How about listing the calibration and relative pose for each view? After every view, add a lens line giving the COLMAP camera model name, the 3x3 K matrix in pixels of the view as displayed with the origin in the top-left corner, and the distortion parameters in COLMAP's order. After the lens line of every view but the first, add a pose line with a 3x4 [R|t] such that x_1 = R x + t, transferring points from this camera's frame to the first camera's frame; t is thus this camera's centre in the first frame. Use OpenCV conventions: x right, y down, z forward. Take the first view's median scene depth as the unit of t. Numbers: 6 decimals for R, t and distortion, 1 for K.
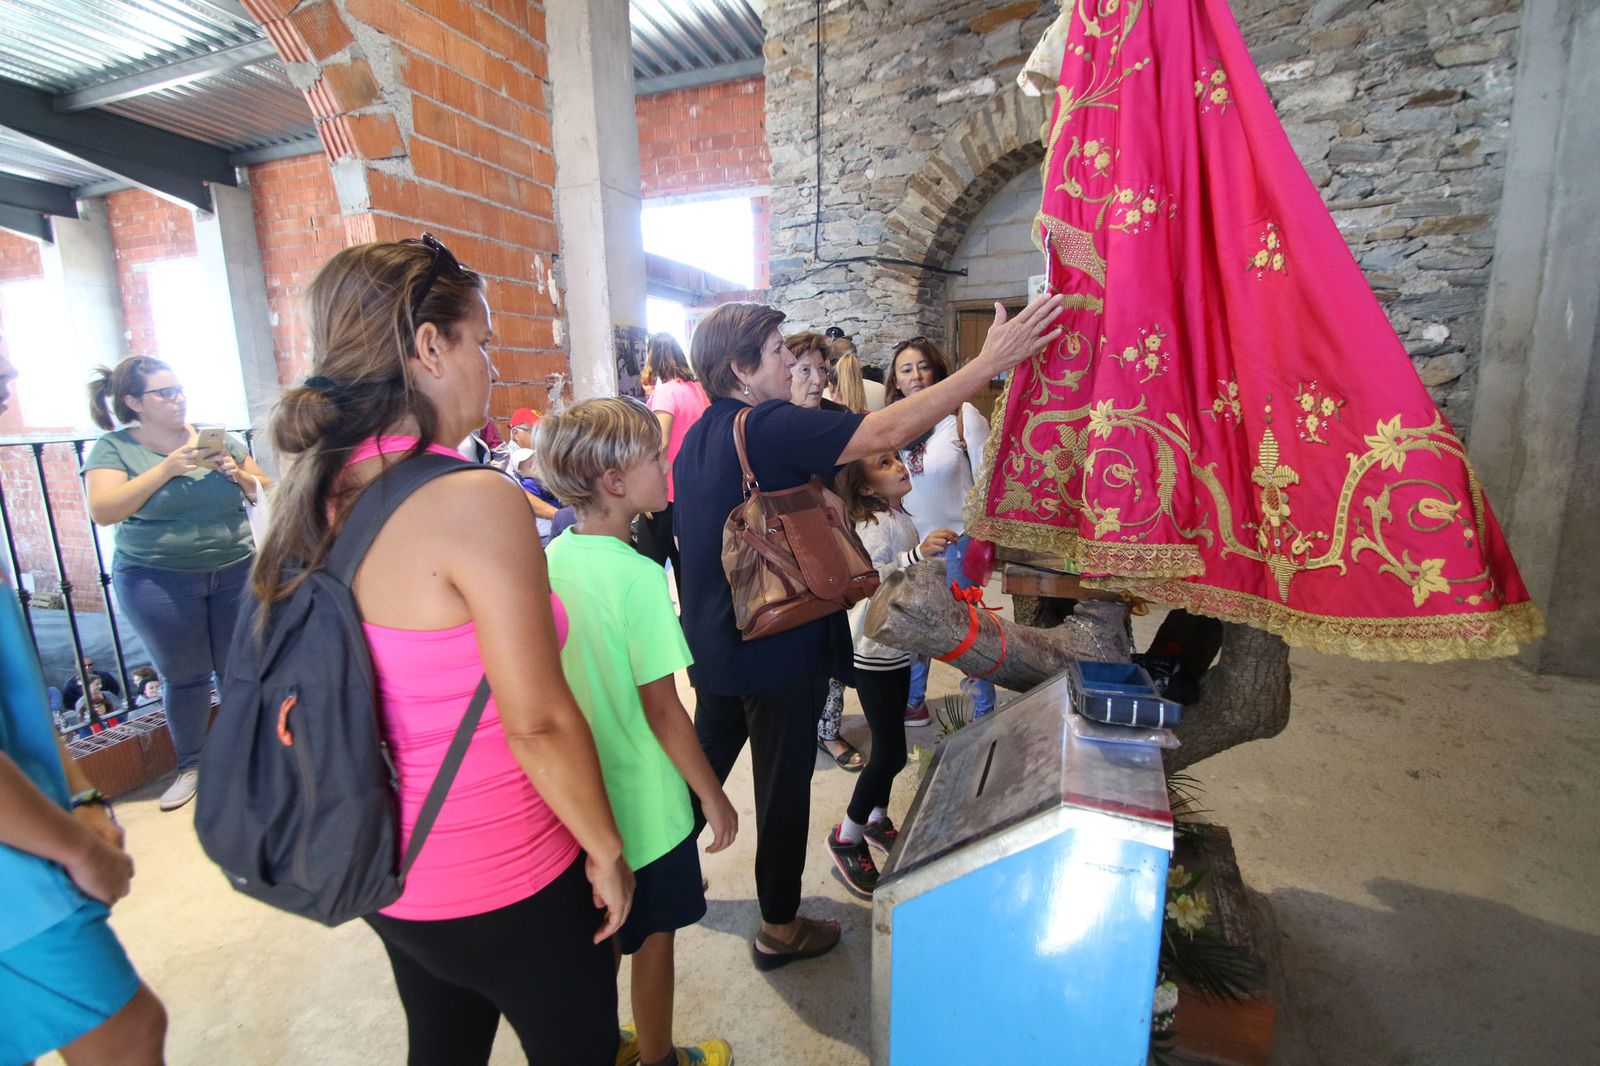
lens RADIAL K [[737.9, 0, 790.4], [0, 737.9, 528.1], [0, 0, 1]] dist [0.017813, -0.017262]
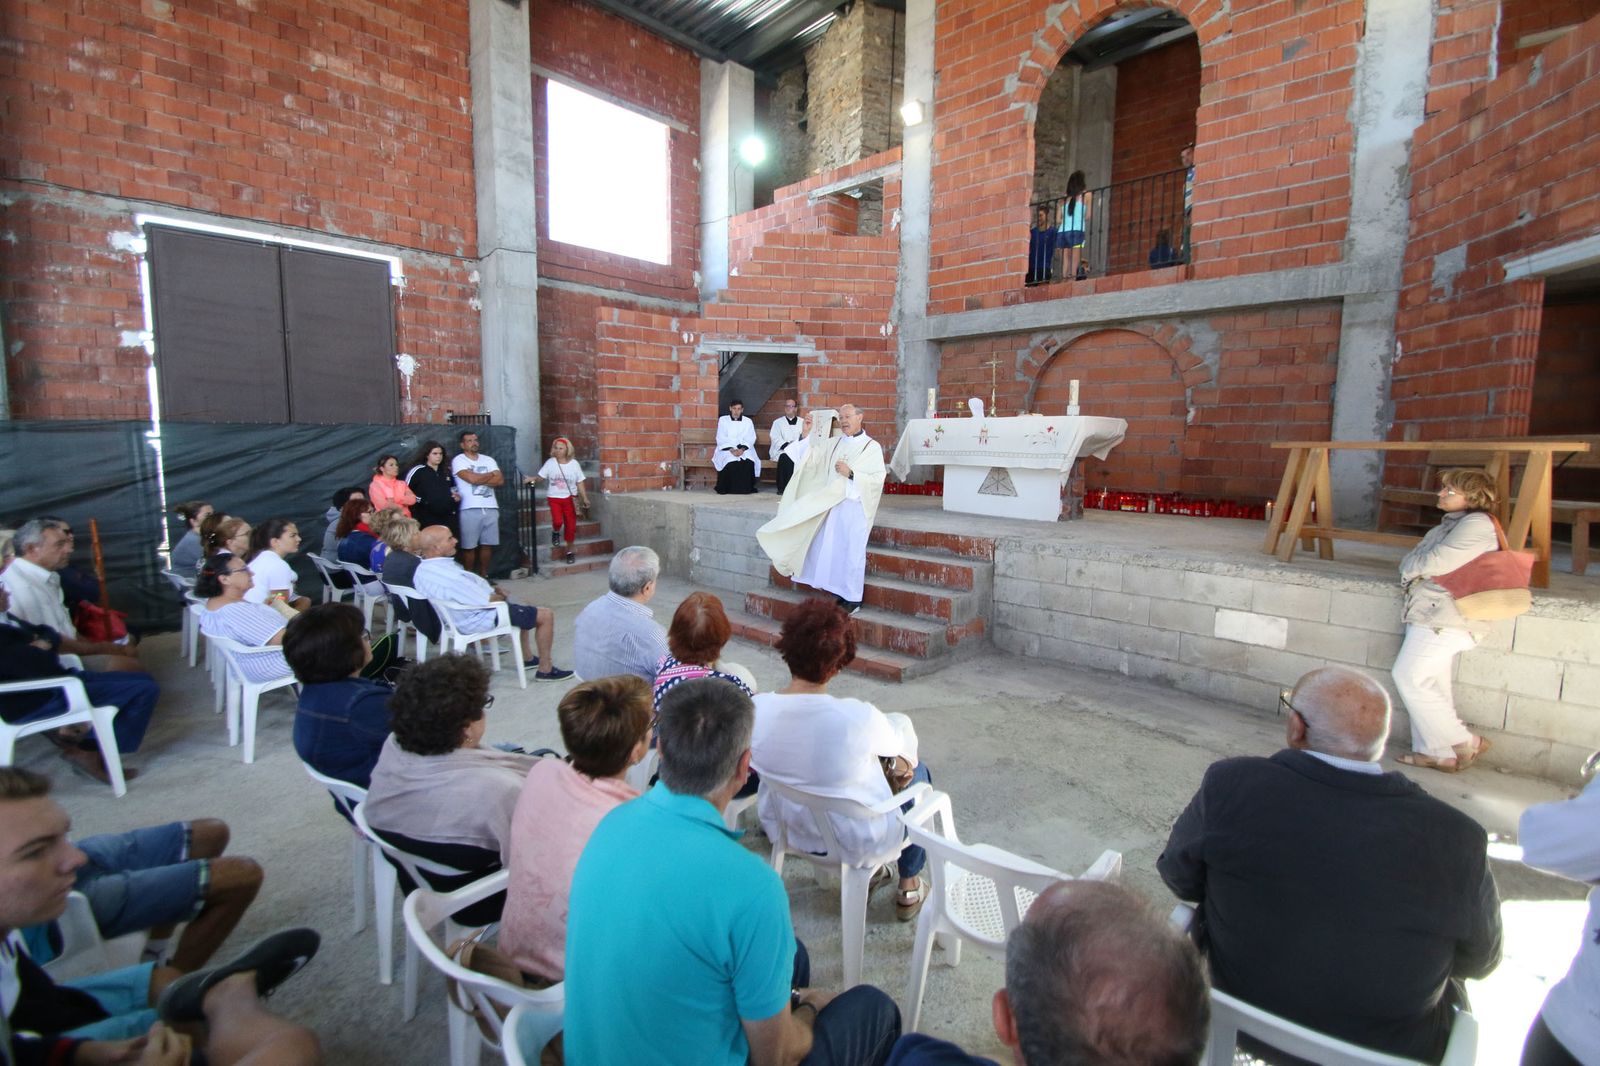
lens RADIAL K [[737.9, 0, 790.4], [0, 737.9, 528.1], [0, 0, 1]] dist [0.017813, -0.017262]
pose [[0.417842, -0.075470, 0.905380, -2.302955], [0.148438, 0.988824, 0.013920, 0.560927], [-0.896312, 0.128576, 0.424374, 0.558285]]
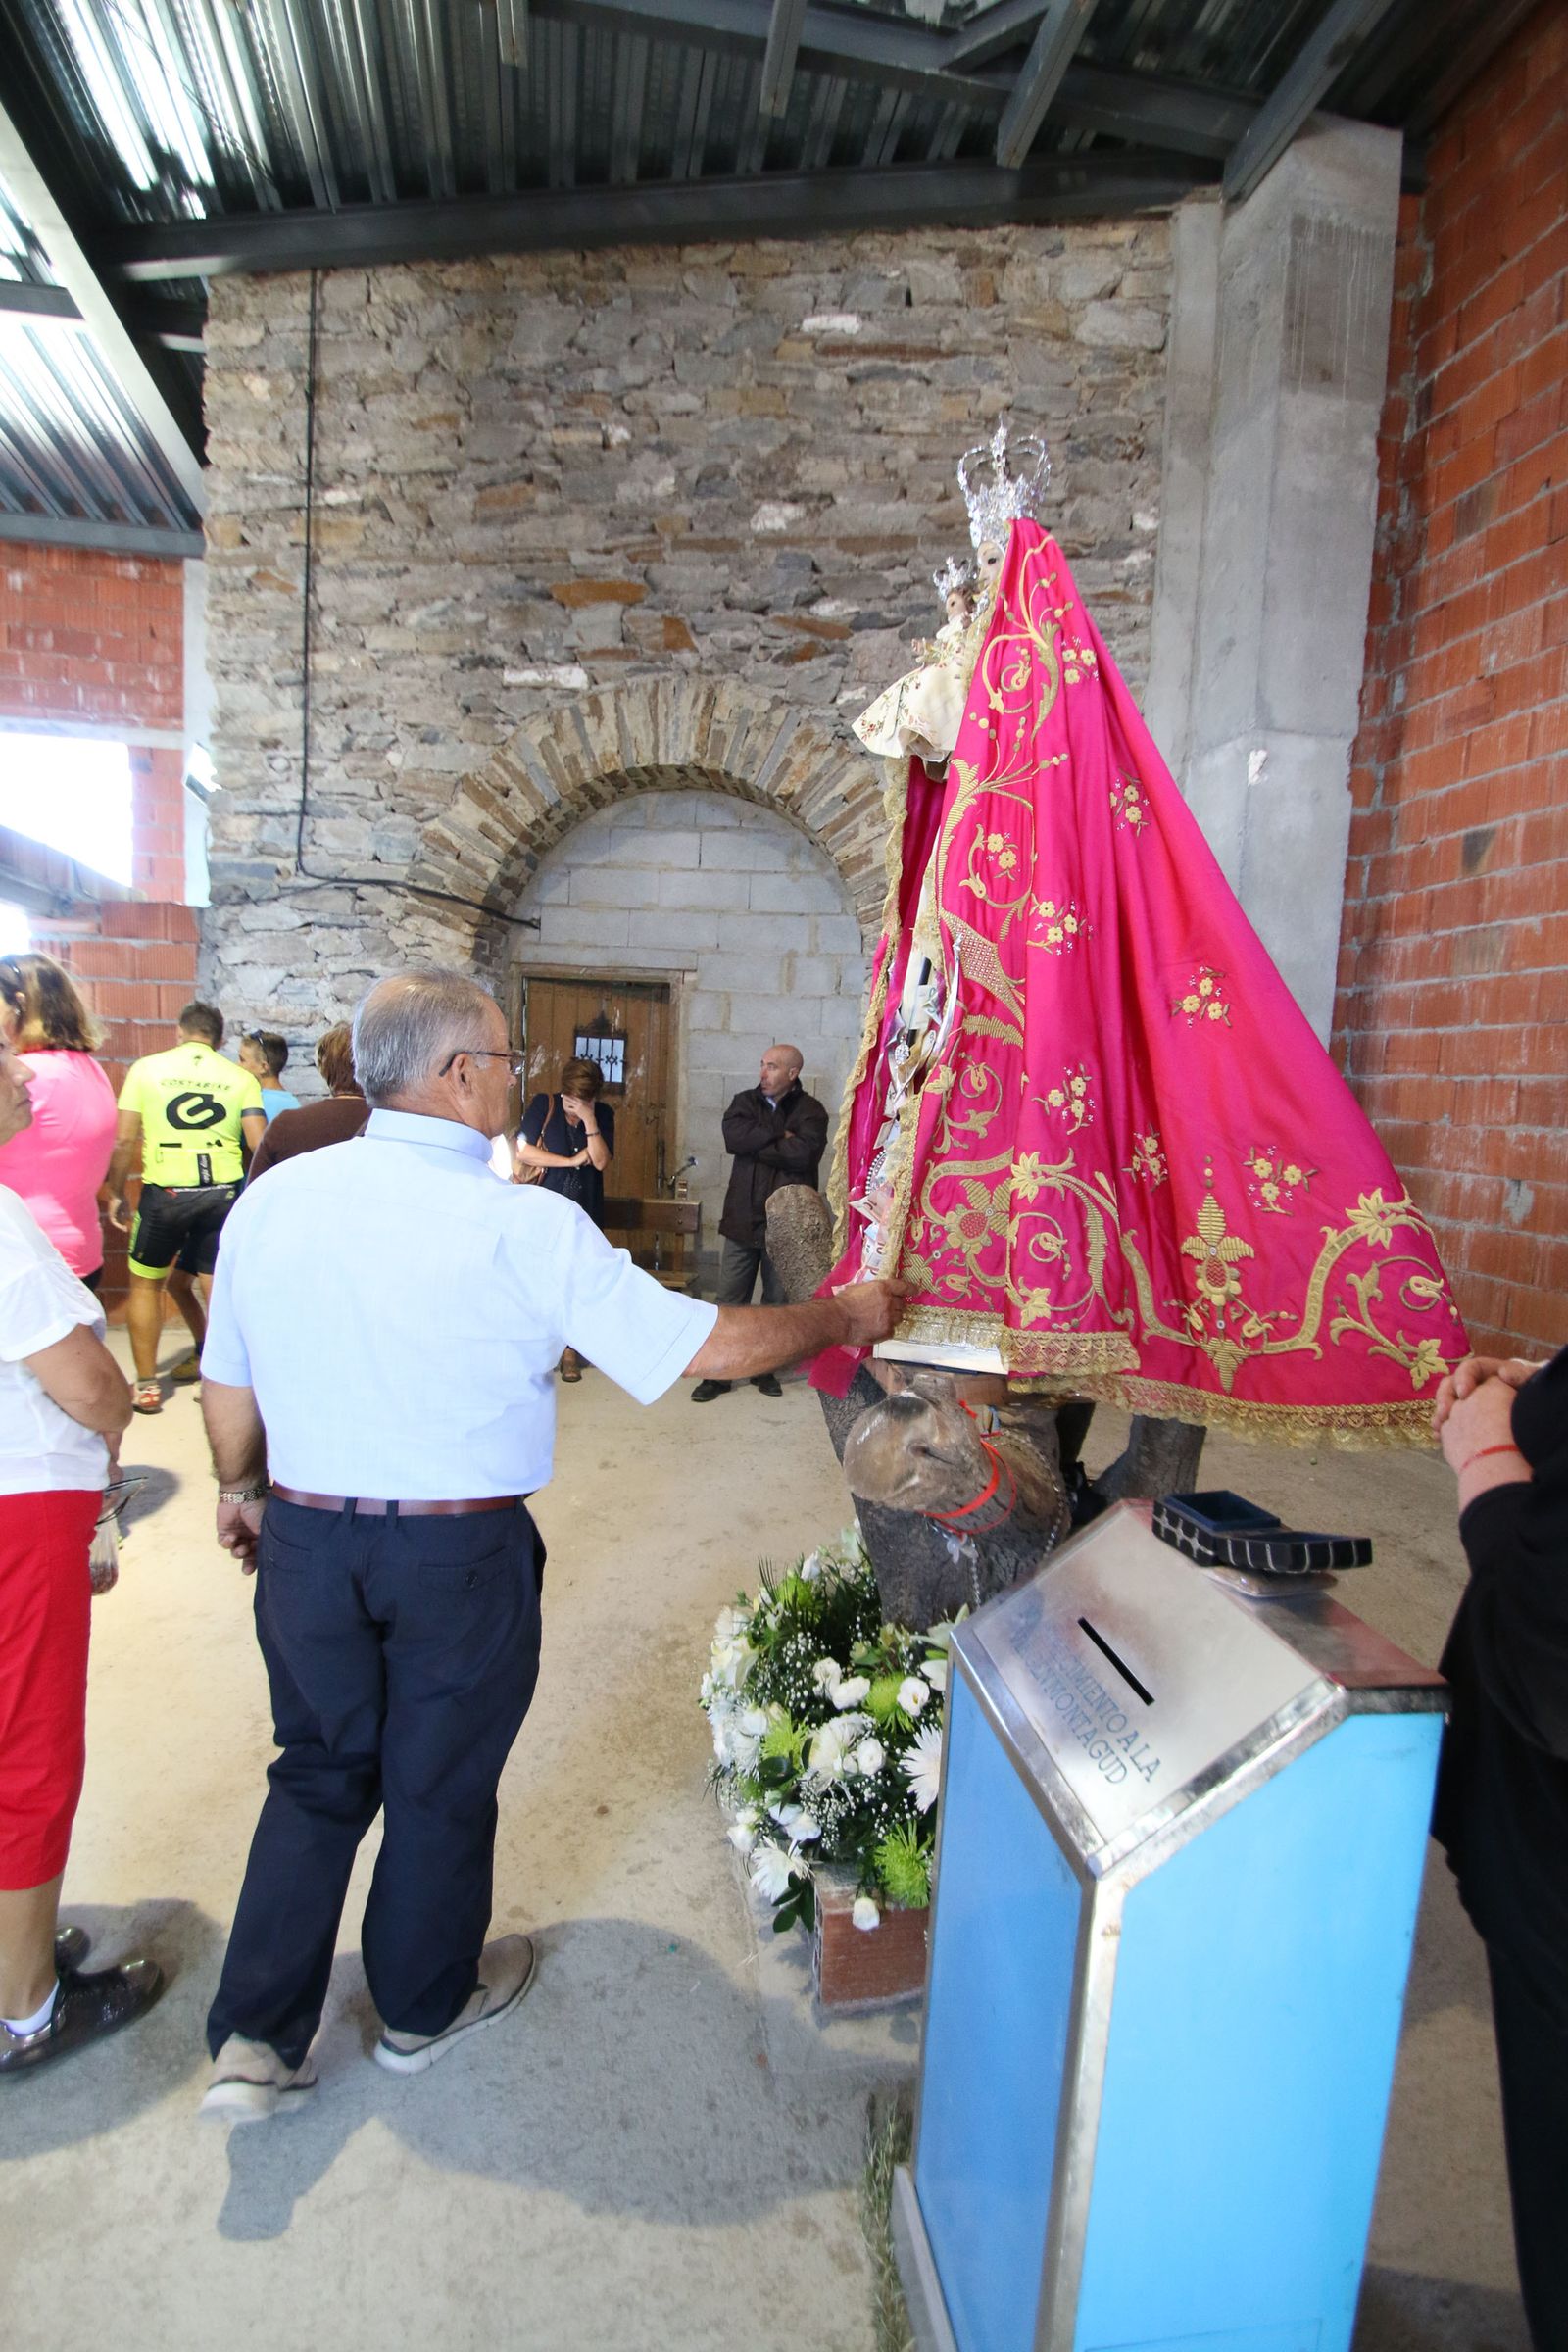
lens RADIAL K [[1088.4, 0, 775.8], [0, 1088.4, 1189.8], [0, 0, 1]] dist [0.014683, -0.018254]
pose [[0.856188, 0.004867, 0.516641, -0.109122], [0.039031, 0.996489, -0.074070, -0.014624], [-0.515187, 0.083583, 0.852992, 0.036611]]
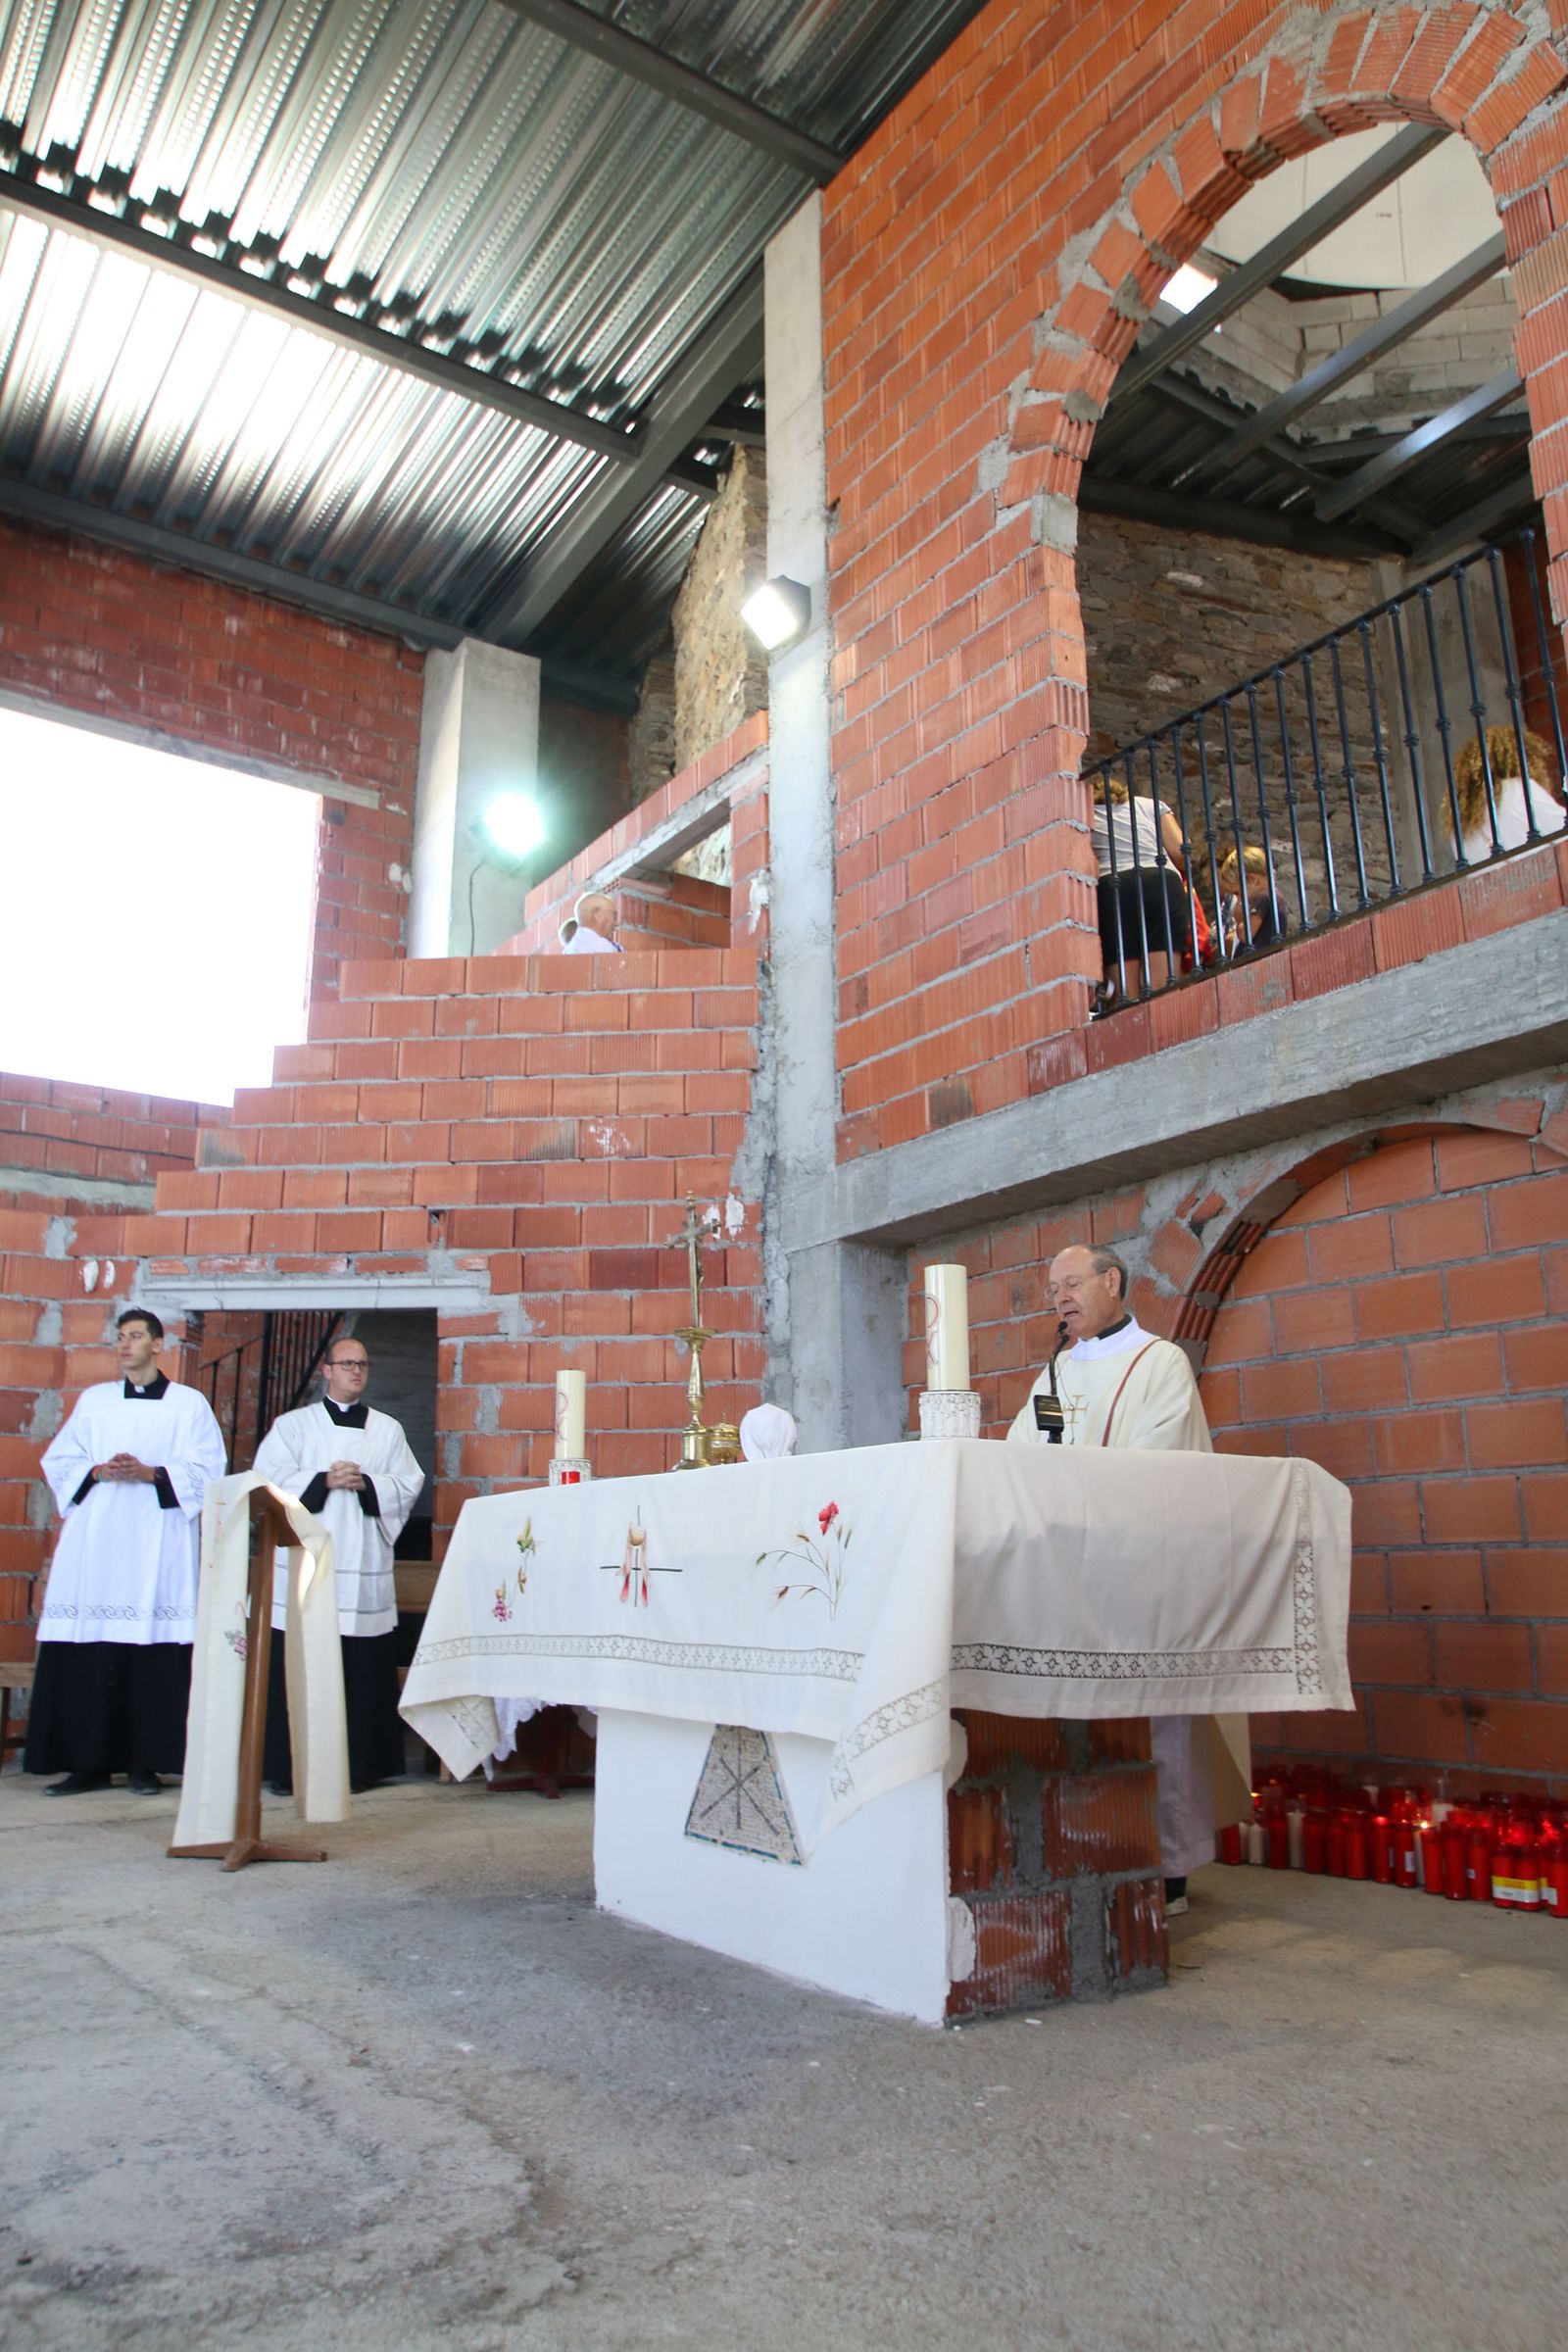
lens RADIAL K [[1655.0, 0, 784.6], [0, 1655.0, 1193.7], [0, 0, 1]] dist [-0.049262, 0.023483]
pose [[0.580913, 0.212680, 0.785689, -1.370214], [0.145918, 0.922414, -0.357577, 0.572034], [-0.800779, 0.322367, 0.504809, 0.367127]]
